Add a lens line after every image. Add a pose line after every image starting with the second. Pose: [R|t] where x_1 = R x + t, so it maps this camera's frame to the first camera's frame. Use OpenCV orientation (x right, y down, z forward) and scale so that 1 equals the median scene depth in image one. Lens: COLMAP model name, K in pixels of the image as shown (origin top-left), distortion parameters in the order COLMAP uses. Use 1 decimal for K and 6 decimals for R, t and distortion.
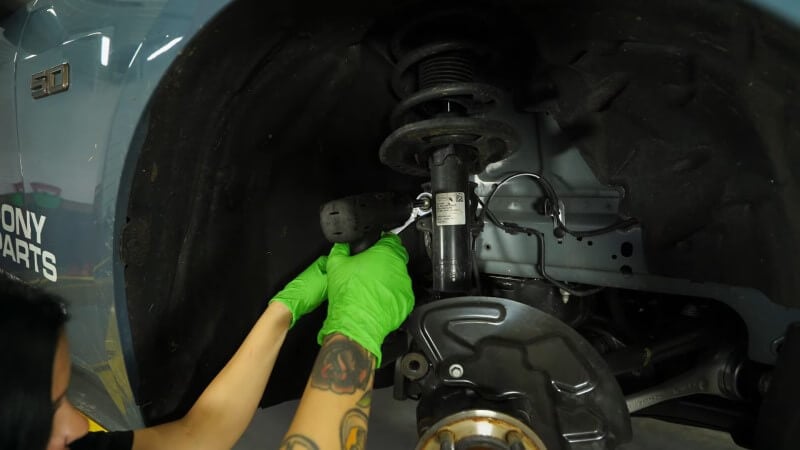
lens RADIAL K [[444.7, 0, 398.9], [0, 444.7, 242.1], [0, 0, 1]] dist [-0.008928, 0.012509]
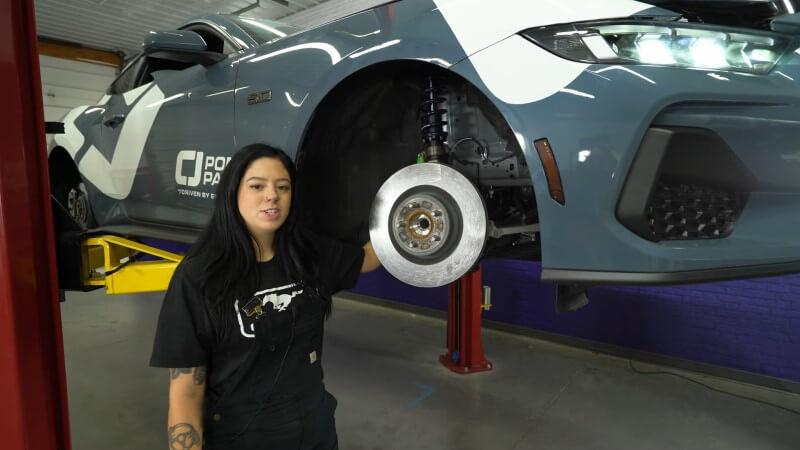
lens RADIAL K [[444.7, 0, 393.2], [0, 444.7, 227.8], [0, 0, 1]] dist [-0.008928, 0.012509]
pose [[0.997374, 0.000493, -0.072424, 0.080291], [-0.002294, 0.999690, -0.024779, 0.375696], [0.072389, 0.024880, 0.997066, -1.256473]]
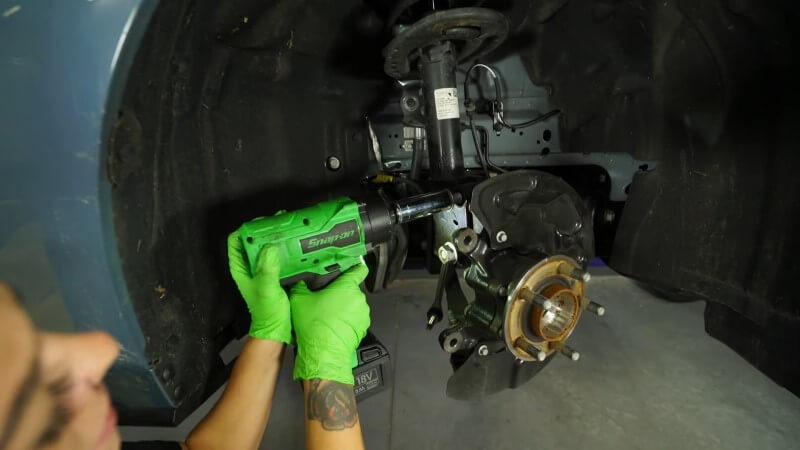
lens RADIAL K [[365.2, 0, 401.5], [0, 365.2, 227.6], [0, 0, 1]] dist [-0.024270, -0.000067]
pose [[0.850298, -0.172013, 0.497399, -0.468305], [0.097981, 0.980297, 0.171514, 0.058070], [-0.517101, -0.097103, 0.850398, 0.251664]]
